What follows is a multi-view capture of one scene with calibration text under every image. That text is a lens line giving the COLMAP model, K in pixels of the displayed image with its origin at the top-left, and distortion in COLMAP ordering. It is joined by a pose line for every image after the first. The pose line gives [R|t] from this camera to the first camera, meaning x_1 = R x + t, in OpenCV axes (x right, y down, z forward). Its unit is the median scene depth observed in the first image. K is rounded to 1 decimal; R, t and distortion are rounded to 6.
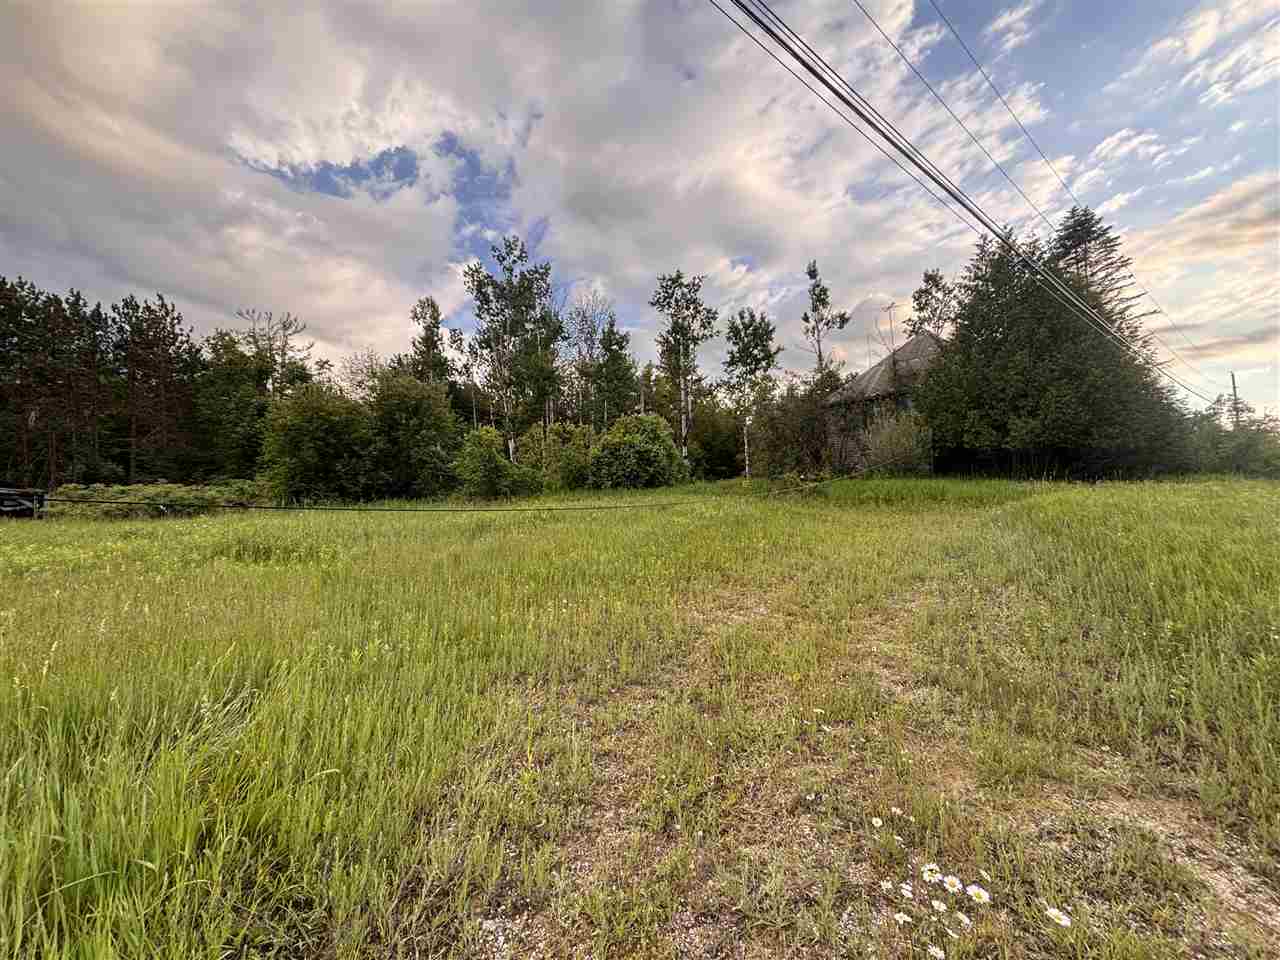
lens RADIAL K [[513.7, 0, 644.2], [0, 513.7, 479.6], [0, 0, 1]] dist [-0.018248, 0.000826]
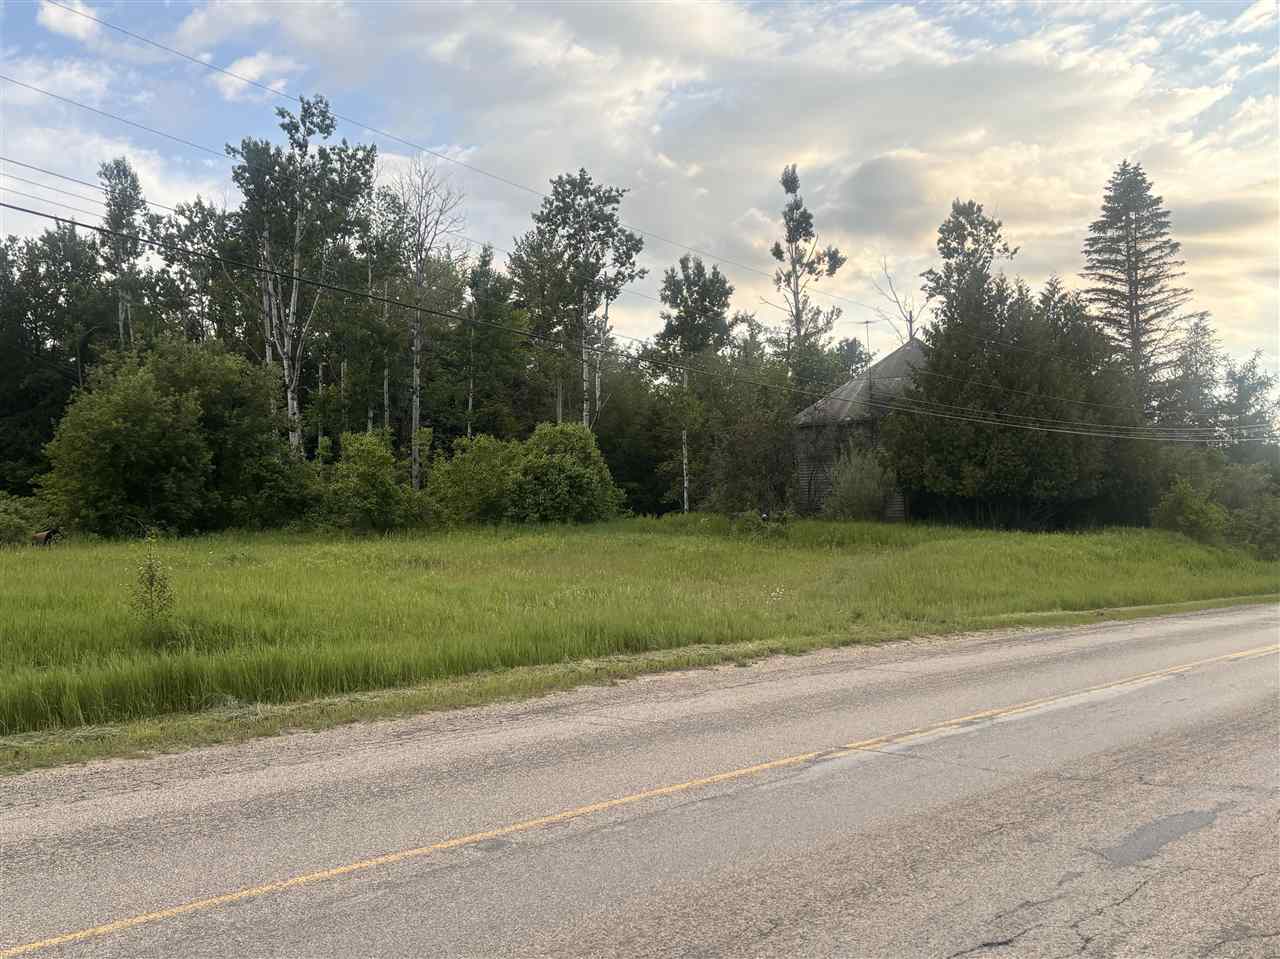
lens RADIAL K [[1254.6, 0, 641.3], [0, 1254.6, 477.4], [0, 0, 1]] dist [0.031519, 0.000000]
pose [[0.979713, 0.030584, 0.198060, -0.157650], [-0.028774, 0.999514, -0.012010, -0.018468], [-0.198331, 0.006068, 0.980116, -0.515626]]
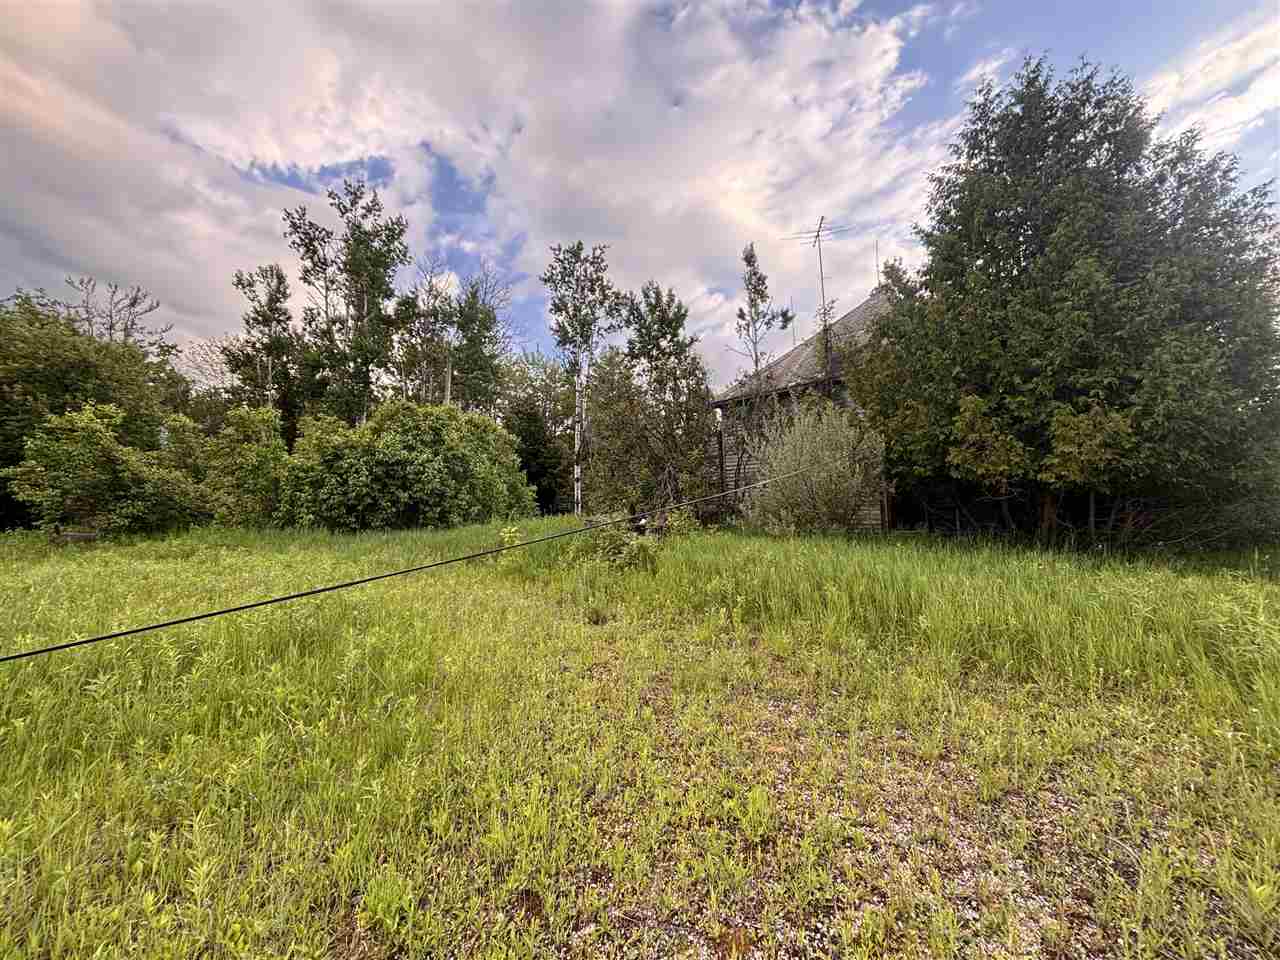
lens RADIAL K [[513.7, 0, 648.2], [0, 513.7, 487.1], [0, 0, 1]] dist [-0.018248, 0.000826]
pose [[0.996604, 0.040156, 0.071894, 0.131995], [-0.037958, 0.998777, -0.031679, -0.011765], [-0.073078, 0.028843, 0.996909, 0.228215]]
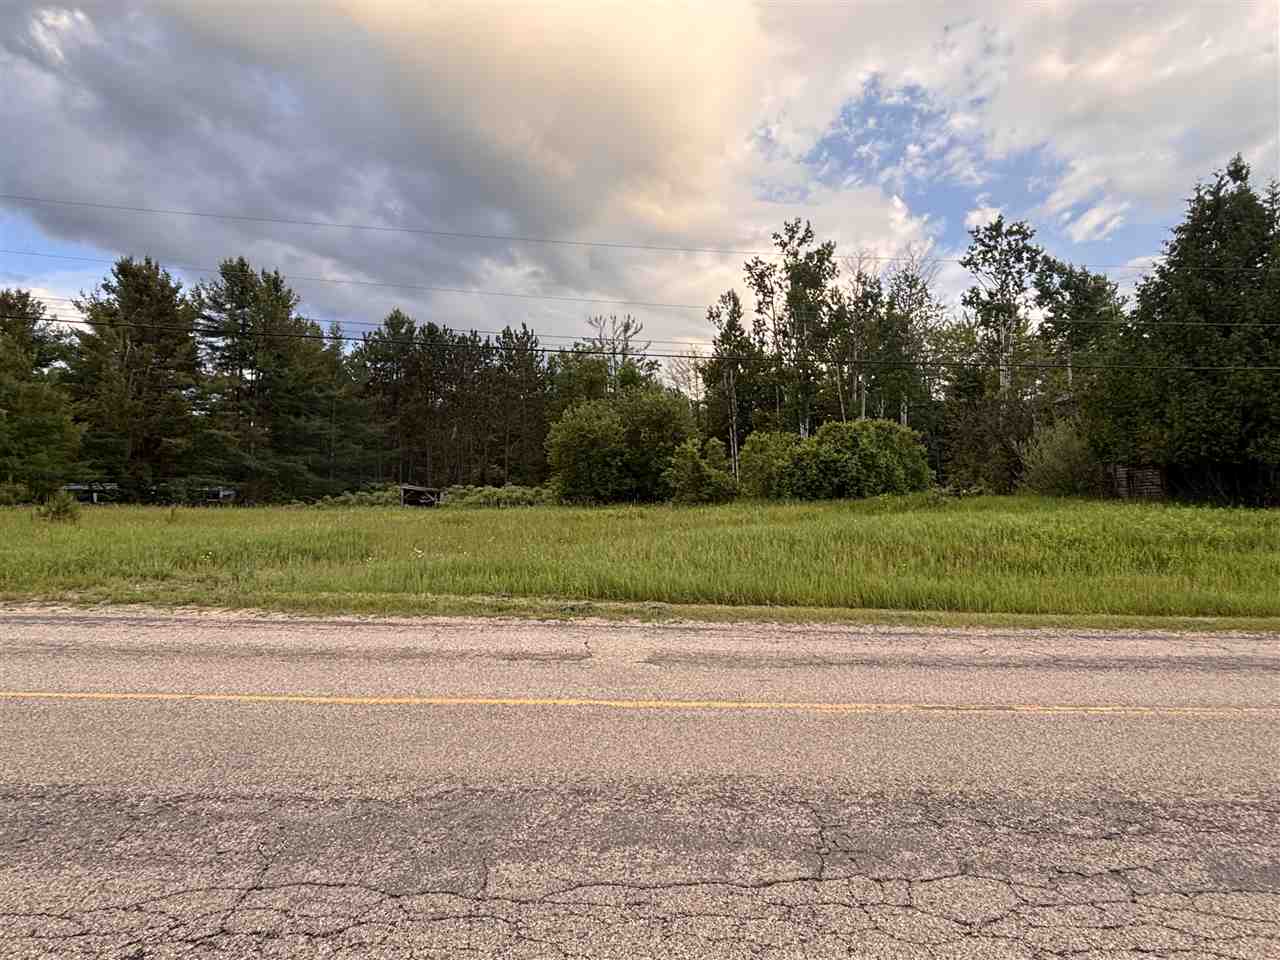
lens RADIAL K [[714.6, 0, 636.1], [0, 714.6, 485.8], [0, 0, 1]] dist [0.001933, -0.000331]
pose [[0.789781, 0.016613, -0.613164, 0.301699], [-0.012702, 0.999862, 0.010729, -0.010234], [0.613258, -0.000685, 0.789883, -0.173130]]
